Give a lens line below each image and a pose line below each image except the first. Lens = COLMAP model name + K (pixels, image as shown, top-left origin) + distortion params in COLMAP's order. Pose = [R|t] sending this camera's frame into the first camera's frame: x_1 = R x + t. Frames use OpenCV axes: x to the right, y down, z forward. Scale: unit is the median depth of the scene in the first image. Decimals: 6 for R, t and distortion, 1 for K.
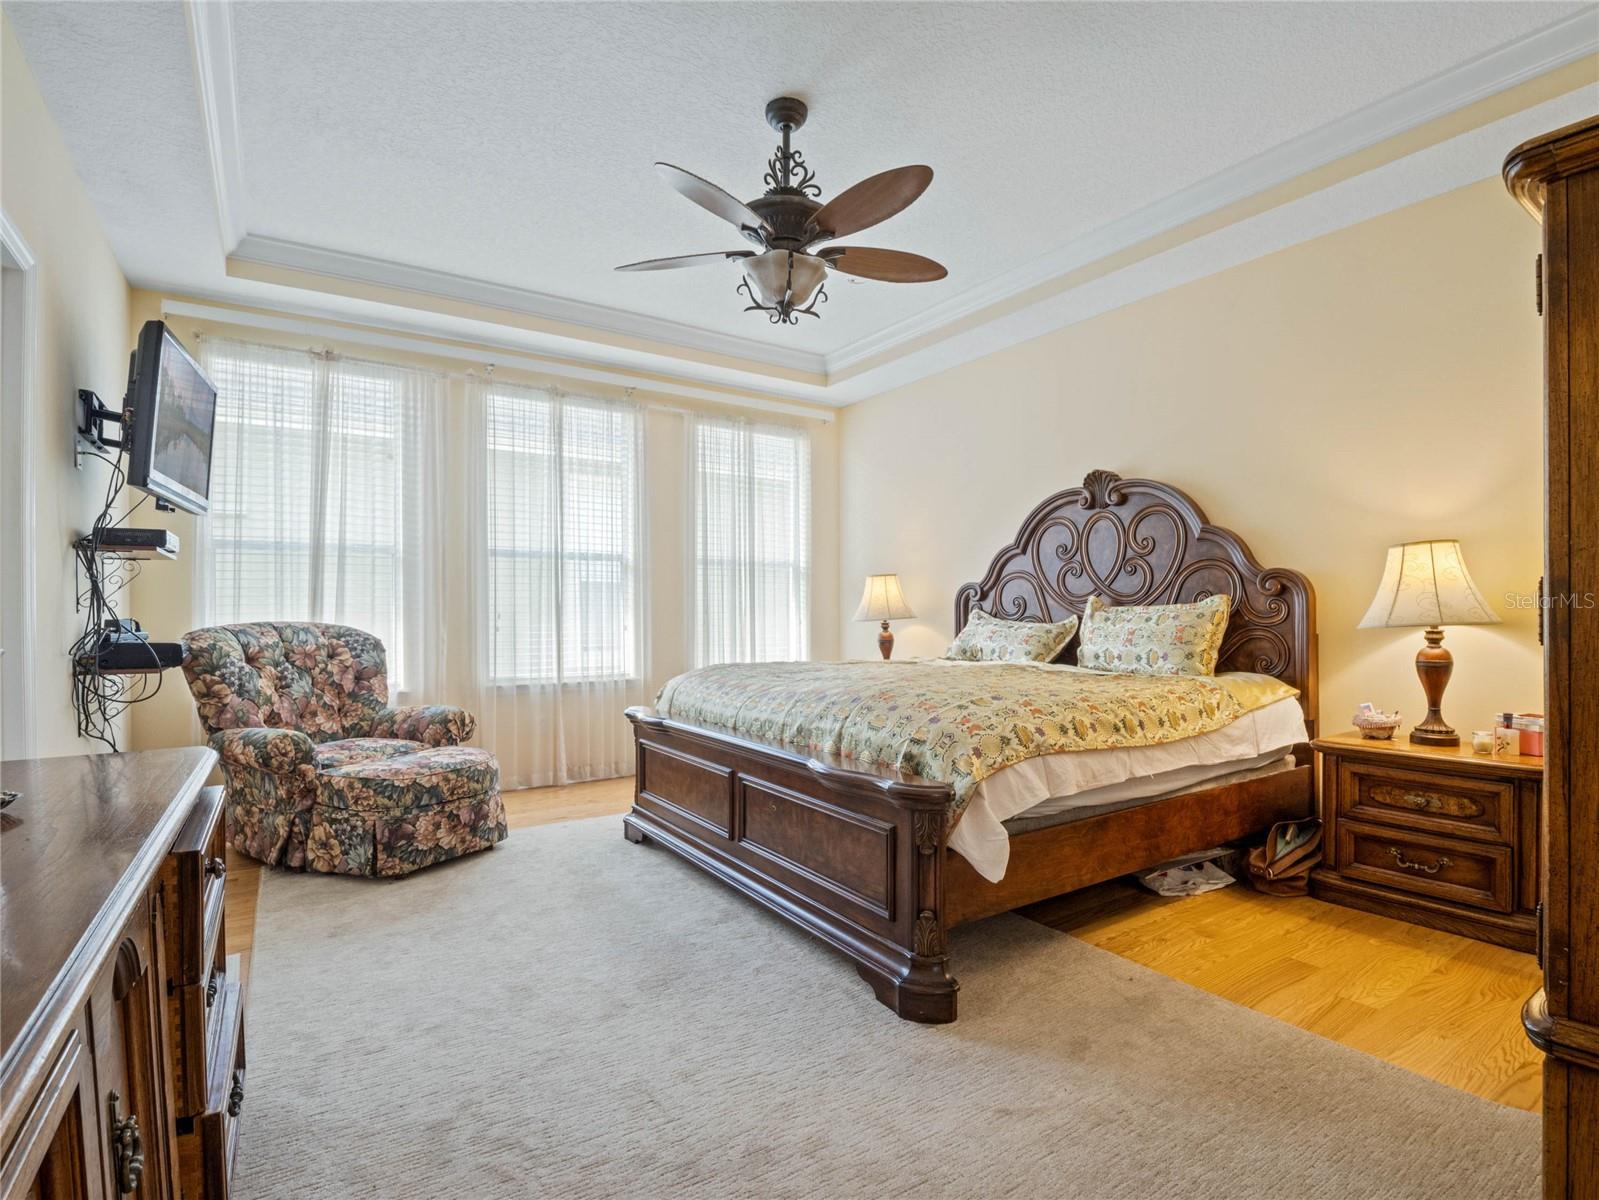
lens RADIAL K [[813.9, 0, 814.6], [0, 813.9, 613.2], [0, 0, 1]] dist [-0.023637, -0.008410]
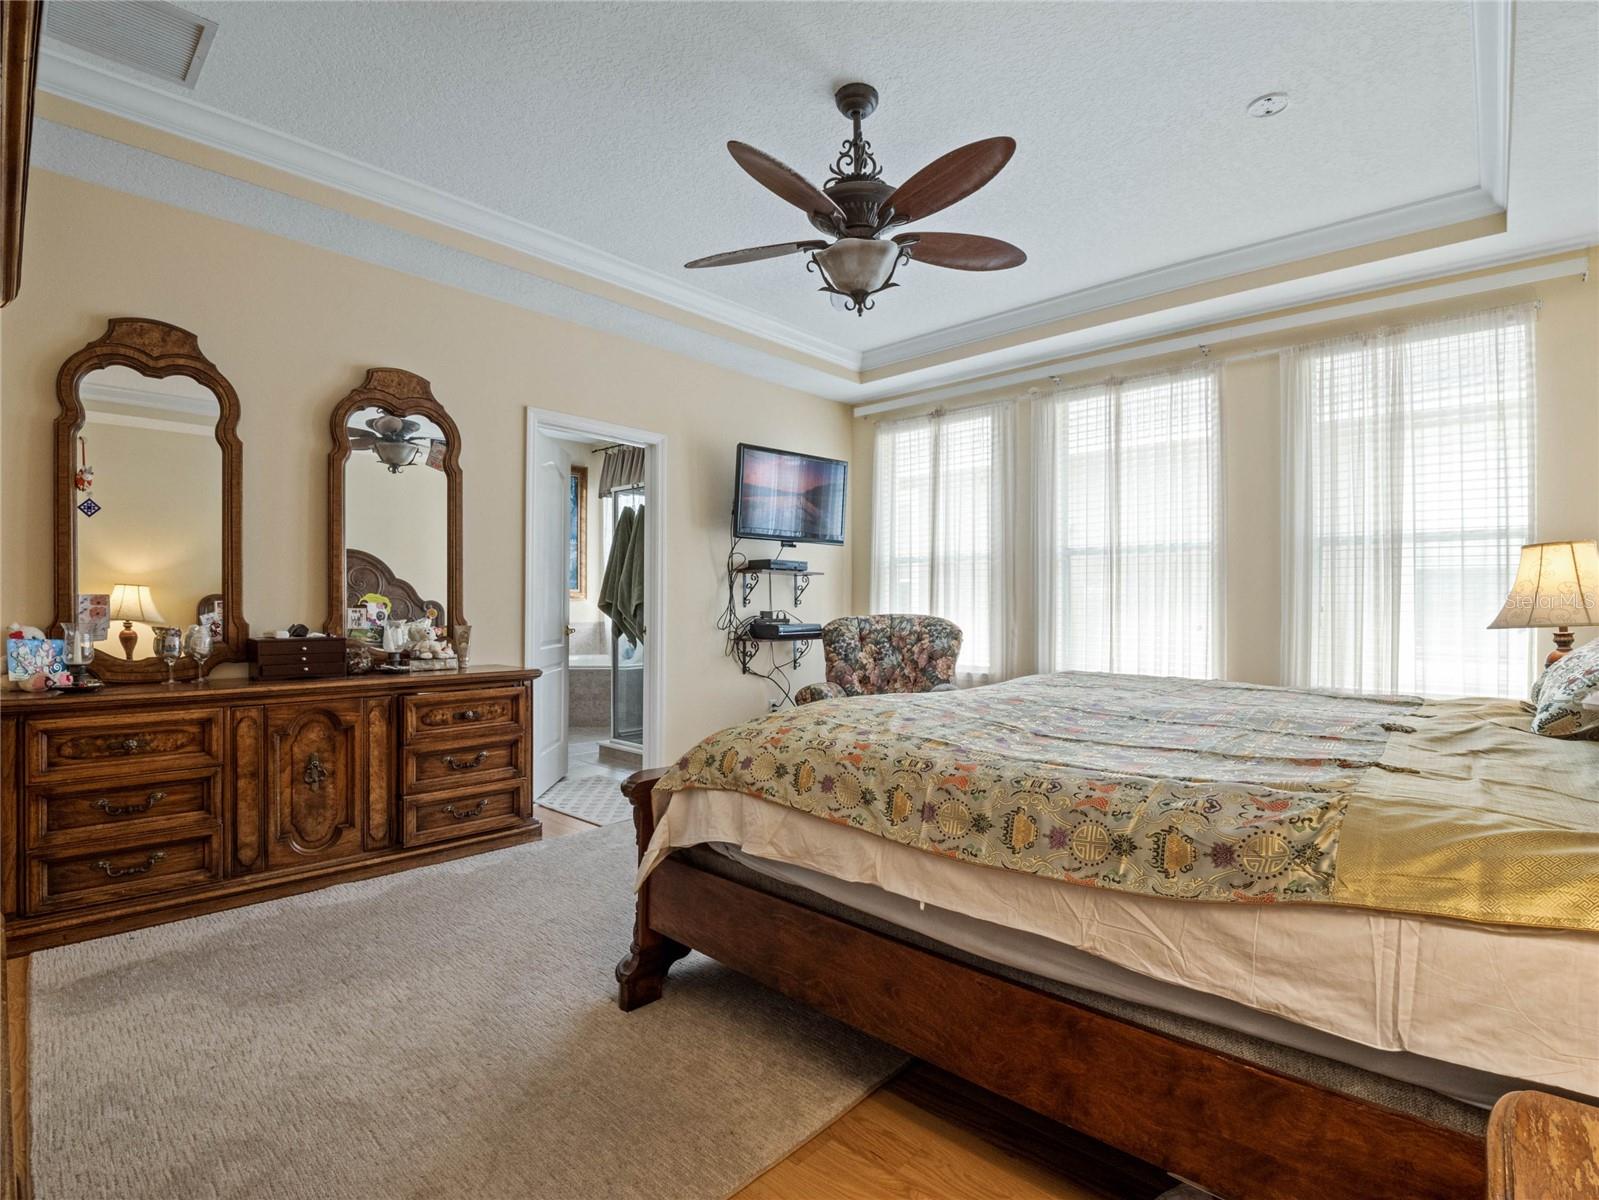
lens RADIAL K [[768.8, 0, 790.1], [0, 768.8, 607.2], [0, 0, 1]] dist [-0.024466, -0.003014]
pose [[0.208773, 0.005858, -0.977947, 0.410489], [-0.006562, 0.999968, 0.004589, -0.003839], [0.977942, 0.005460, 0.208805, 0.355924]]
